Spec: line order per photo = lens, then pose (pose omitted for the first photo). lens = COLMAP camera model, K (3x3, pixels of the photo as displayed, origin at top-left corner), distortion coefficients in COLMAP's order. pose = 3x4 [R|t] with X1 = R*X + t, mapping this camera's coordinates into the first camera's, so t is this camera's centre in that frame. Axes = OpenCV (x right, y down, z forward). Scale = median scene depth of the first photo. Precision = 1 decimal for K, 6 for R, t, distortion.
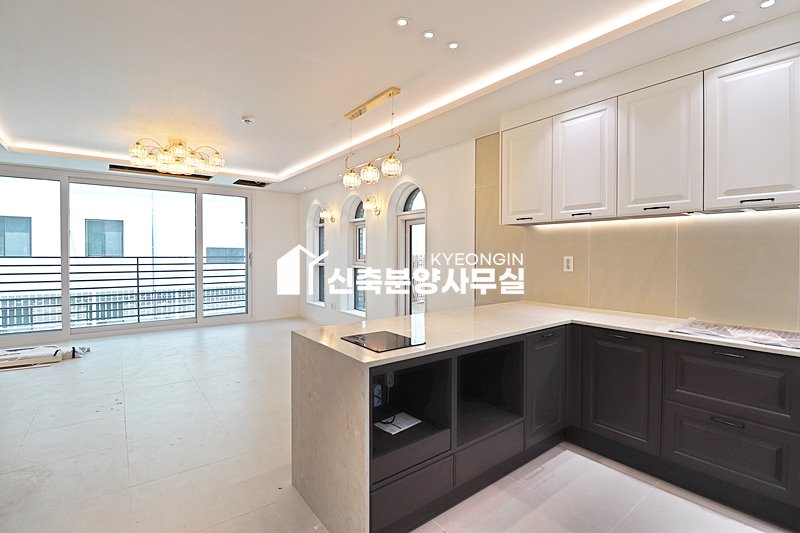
lens RADIAL K [[369.0, 0, 404.5], [0, 369.0, 259.3], [0, 0, 1]] dist [-0.003912, -0.010383]
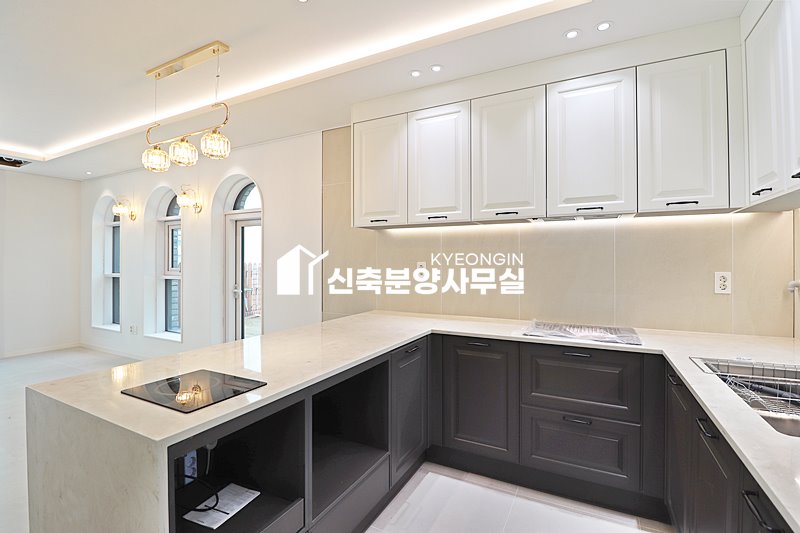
lens RADIAL K [[369.0, 0, 403.8], [0, 369.0, 259.7], [0, 0, 1]] dist [-0.003912, -0.010383]
pose [[0.909318, 0.000165, 0.416101, 0.002541], [0.008927, 0.999762, -0.019906, 0.005485], [-0.416005, 0.021816, 0.909101, 0.171363]]
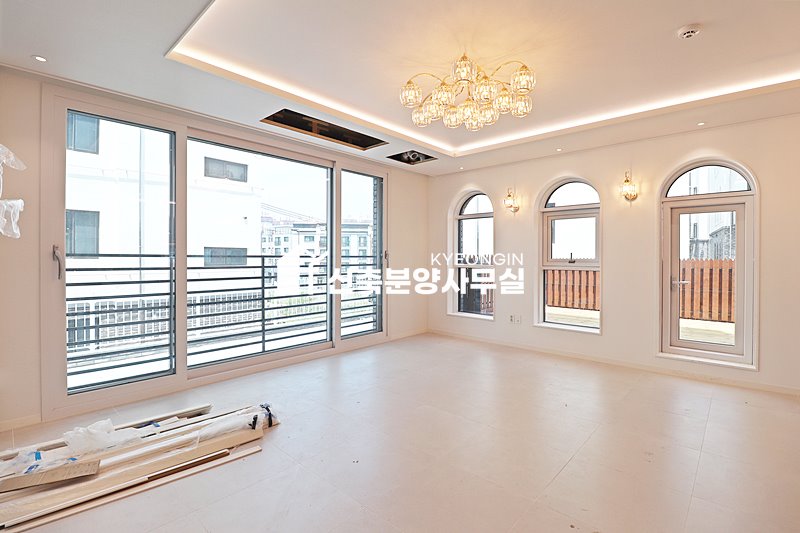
lens RADIAL K [[369.0, 0, 409.6], [0, 369.0, 256.3], [0, 0, 1]] dist [-0.003912, -0.010383]
pose [[0.985574, -0.000055, 0.169247, -1.347316], [0.002500, 0.999896, -0.014231, 0.011093], [-0.169229, 0.014449, 0.985471, 0.647709]]
